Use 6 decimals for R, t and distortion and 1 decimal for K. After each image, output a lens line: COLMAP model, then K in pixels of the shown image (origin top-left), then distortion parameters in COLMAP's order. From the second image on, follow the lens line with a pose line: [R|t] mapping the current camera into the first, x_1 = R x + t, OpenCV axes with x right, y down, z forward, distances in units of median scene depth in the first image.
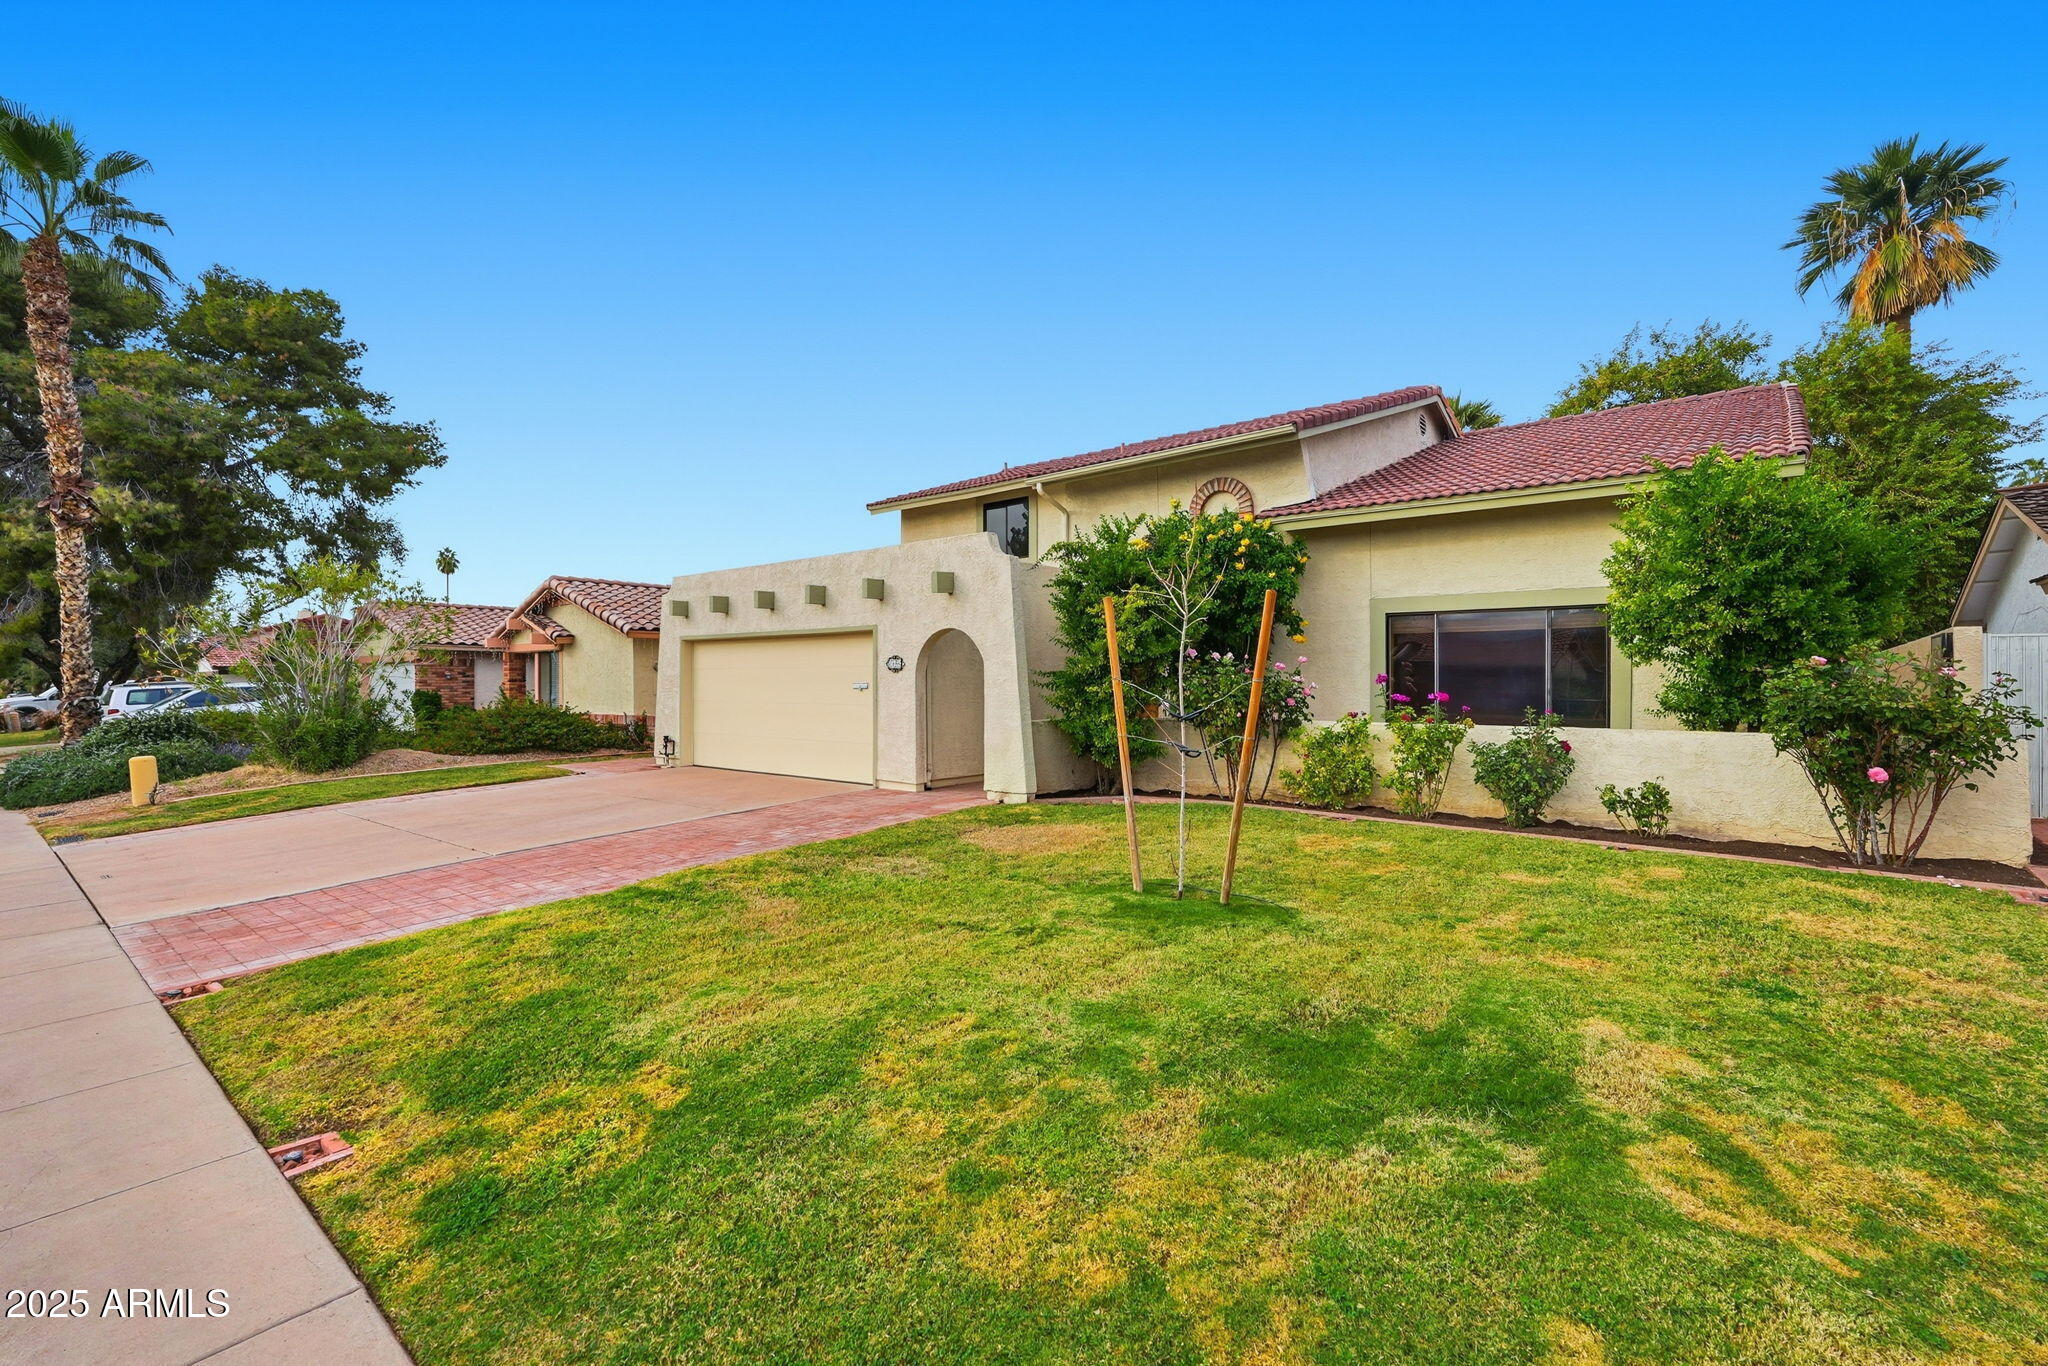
lens RADIAL K [[893.7, 0, 1024.6], [0, 893.7, 685.9], [0, 0, 1]] dist [-0.004949, 0.002103]
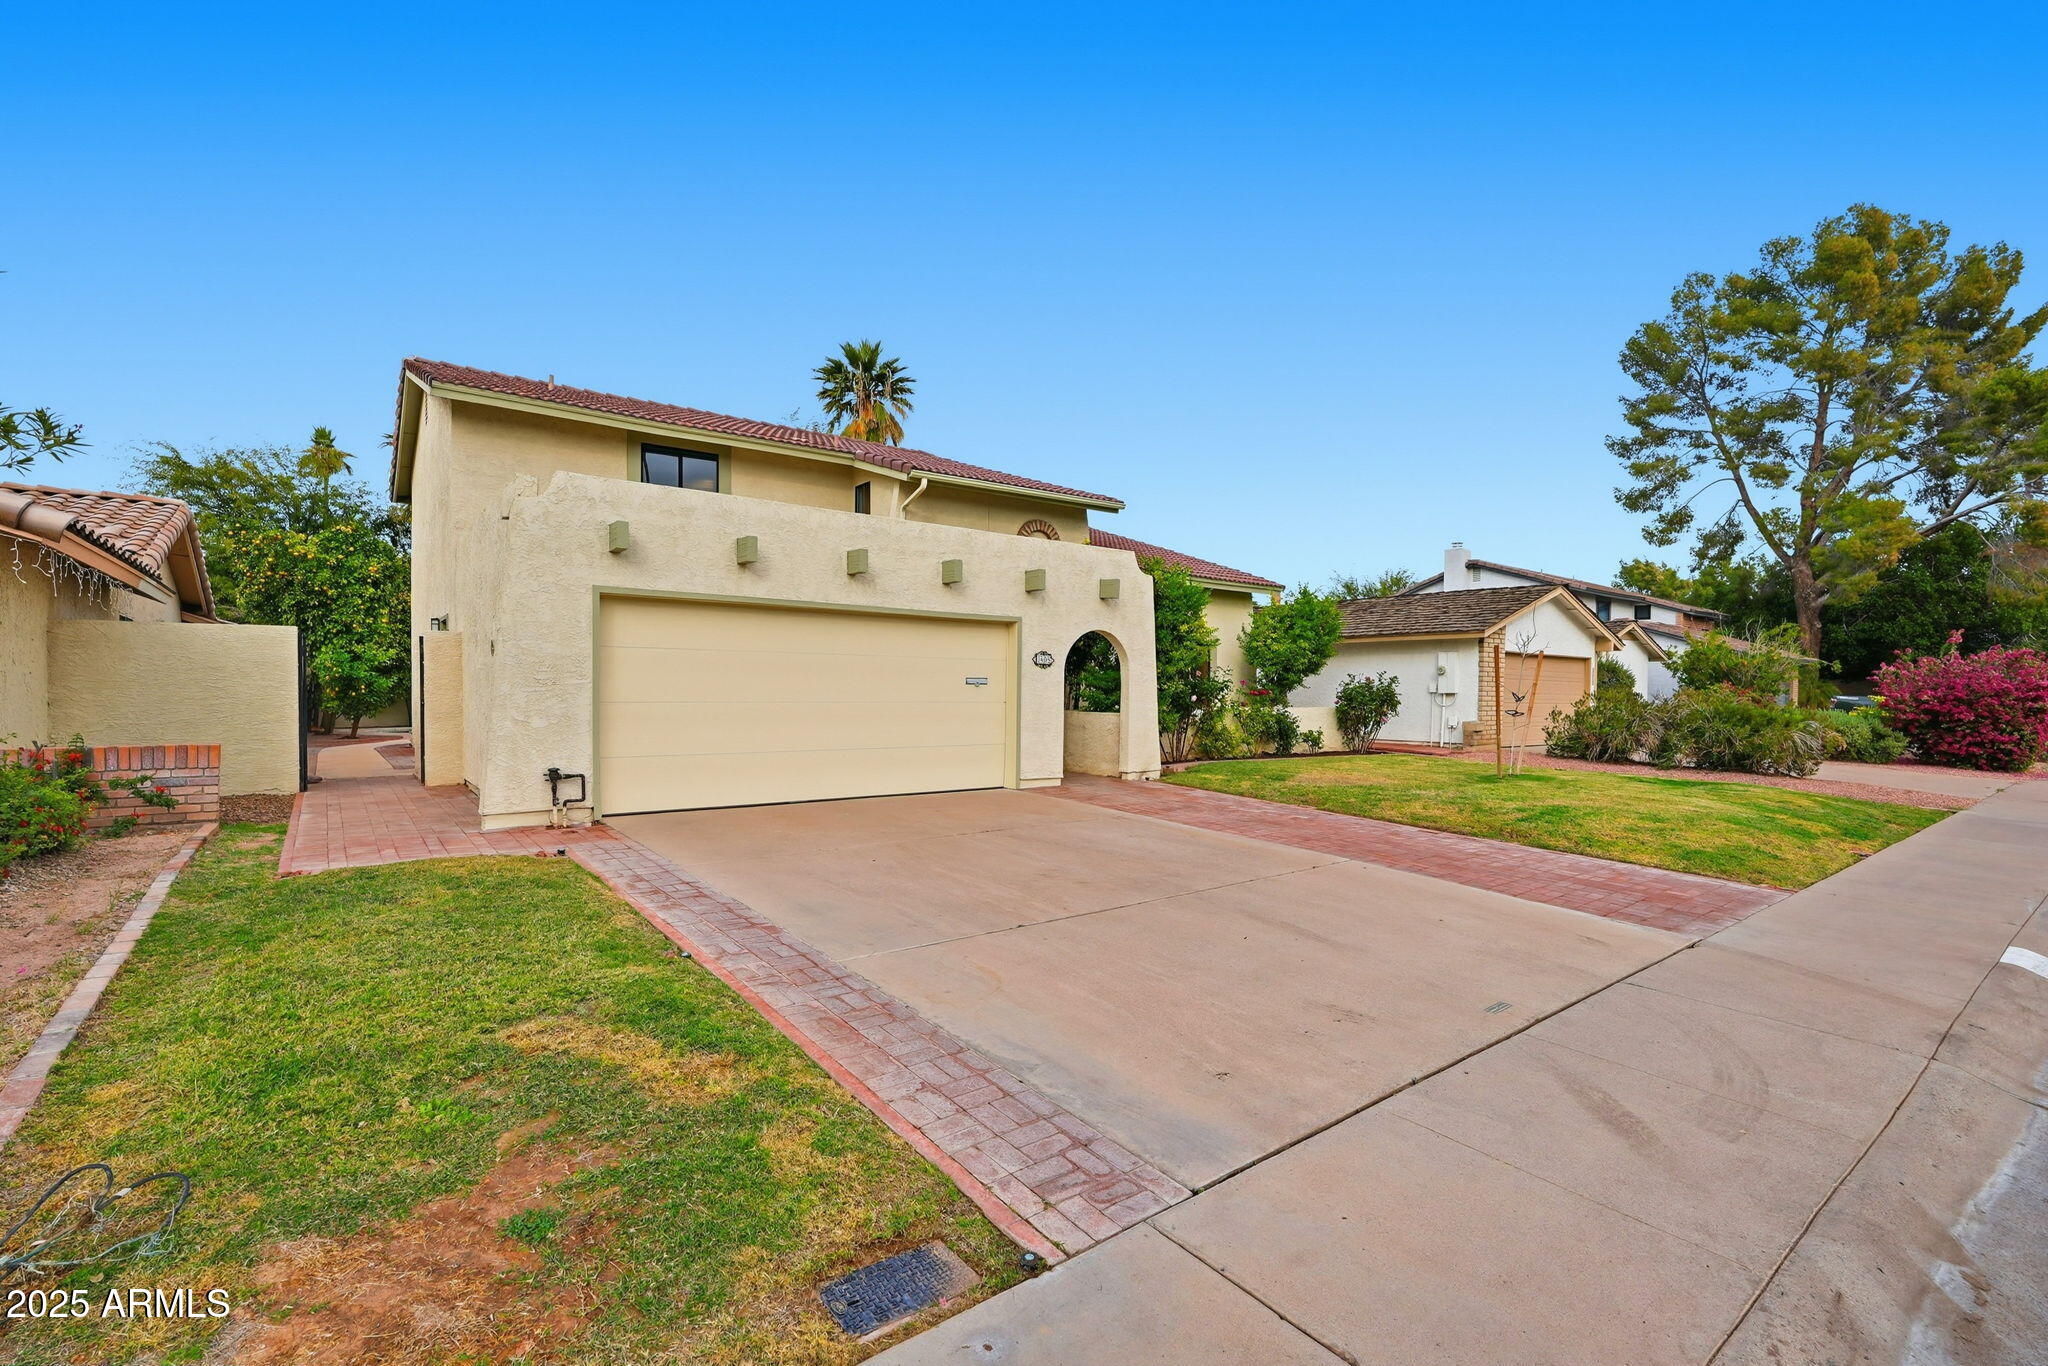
lens RADIAL K [[893.7, 0, 1023.9], [0, 893.7, 689.8], [0, 0, 1]] dist [-0.004949, 0.002103]
pose [[0.221879, 0.007406, 0.975046, -1.090386], [-0.005383, 0.999965, -0.006370, 0.014705], [-0.975059, -0.003836, 0.221912, 0.785558]]
